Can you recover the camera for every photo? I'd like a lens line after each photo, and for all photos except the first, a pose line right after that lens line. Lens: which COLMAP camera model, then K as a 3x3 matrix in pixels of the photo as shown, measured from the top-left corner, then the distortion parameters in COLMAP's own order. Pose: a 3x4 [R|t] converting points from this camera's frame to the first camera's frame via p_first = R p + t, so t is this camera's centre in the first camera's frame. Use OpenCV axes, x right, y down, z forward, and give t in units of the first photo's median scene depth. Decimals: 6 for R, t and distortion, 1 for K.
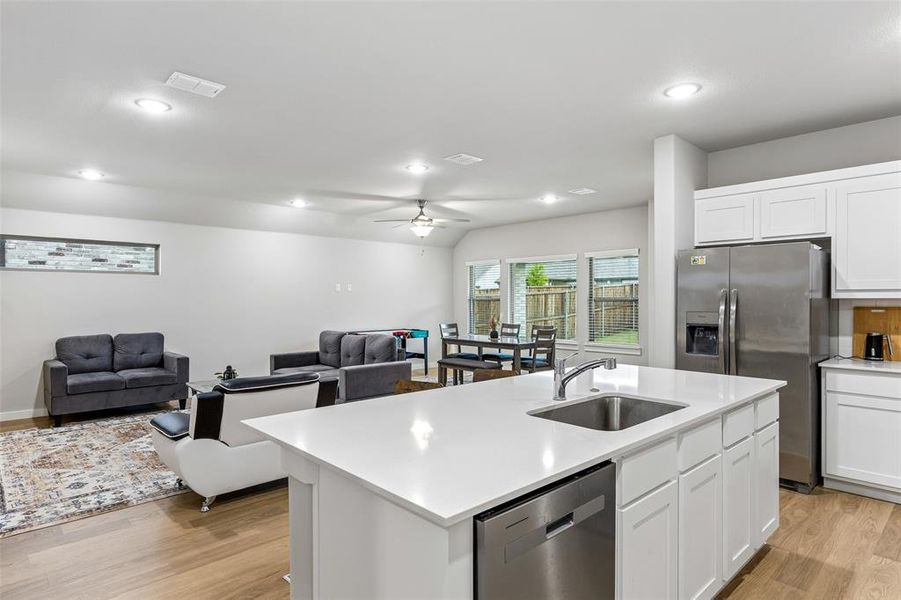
lens RADIAL K [[509.4, 0, 447.9], [0, 509.4, 305.5], [0, 0, 1]] dist [0.001903, -0.001240]
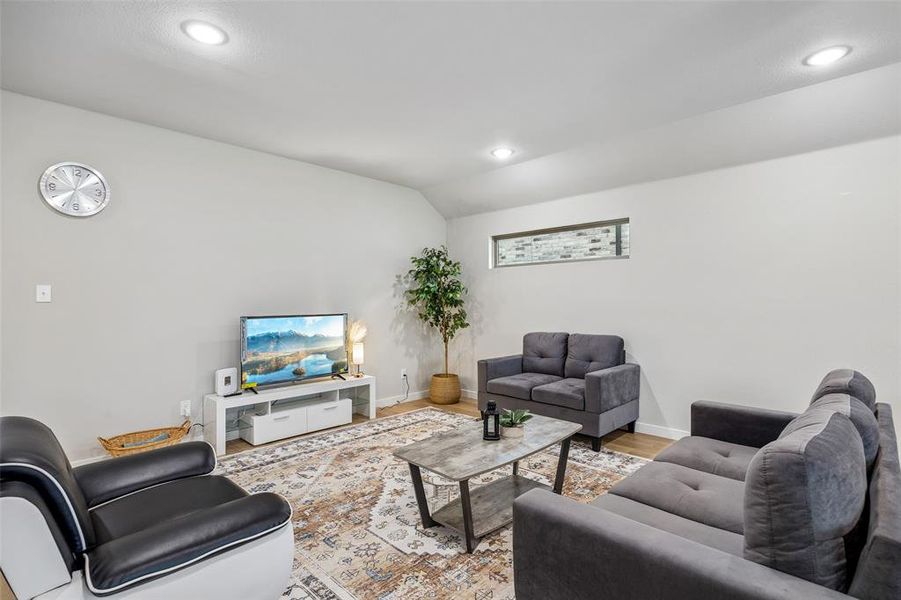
lens RADIAL K [[429.2, 0, 450.5], [0, 429.2, 300.0], [0, 0, 1]] dist [-0.012422, 0.000074]
pose [[0.046319, -0.000929, -0.998926, 0.042275], [-0.006065, 0.999981, -0.001211, 0.003208], [0.998908, 0.006114, 0.046313, 0.724855]]
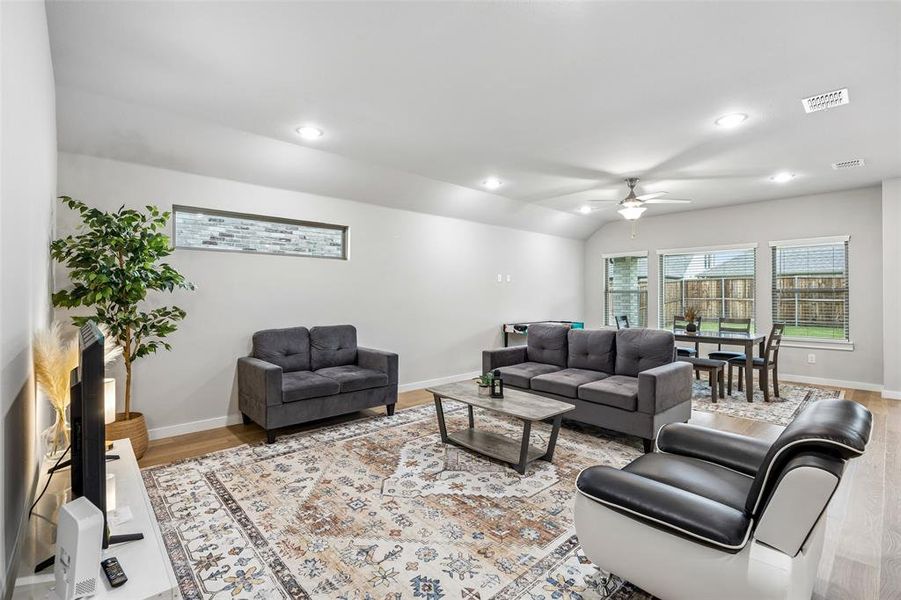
lens RADIAL K [[409.9, 0, 450.5], [0, 409.9, 300.0], [0, 0, 1]] dist [-0.013602, -0.000174]
pose [[0.999929, 0.003187, -0.011510, -0.385399], [-0.003204, 0.999994, -0.001482, 0.010140], [0.011505, 0.001519, 0.999933, 0.290843]]
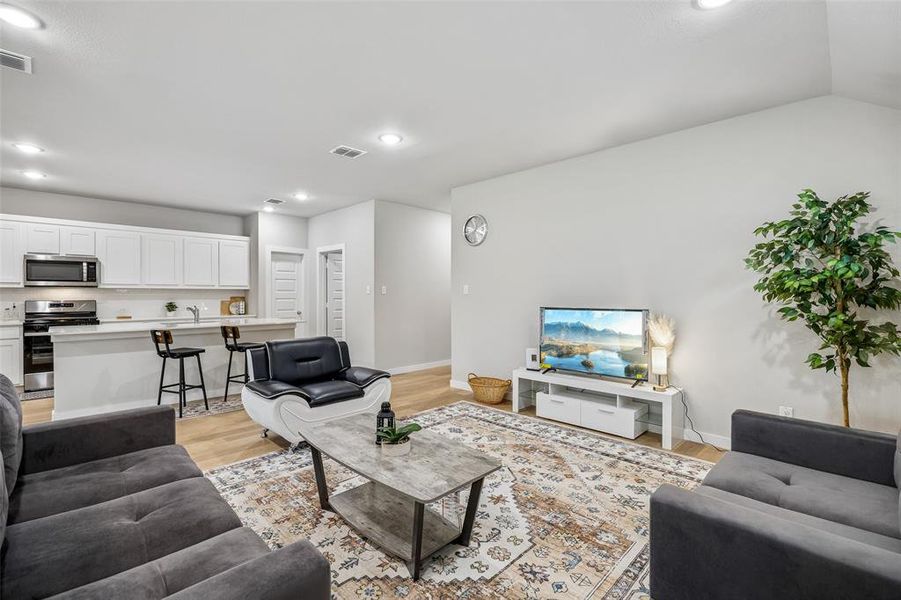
lens RADIAL K [[400.7, 0, 455.0], [0, 400.7, 292.8], [0, 0, 1]] dist [-0.011897, -0.000054]
pose [[-0.998858, 0.001677, -0.047749, -0.376053], [0.001330, 0.999972, 0.007303, -0.000898], [0.047760, 0.007231, -0.998833, 1.111513]]
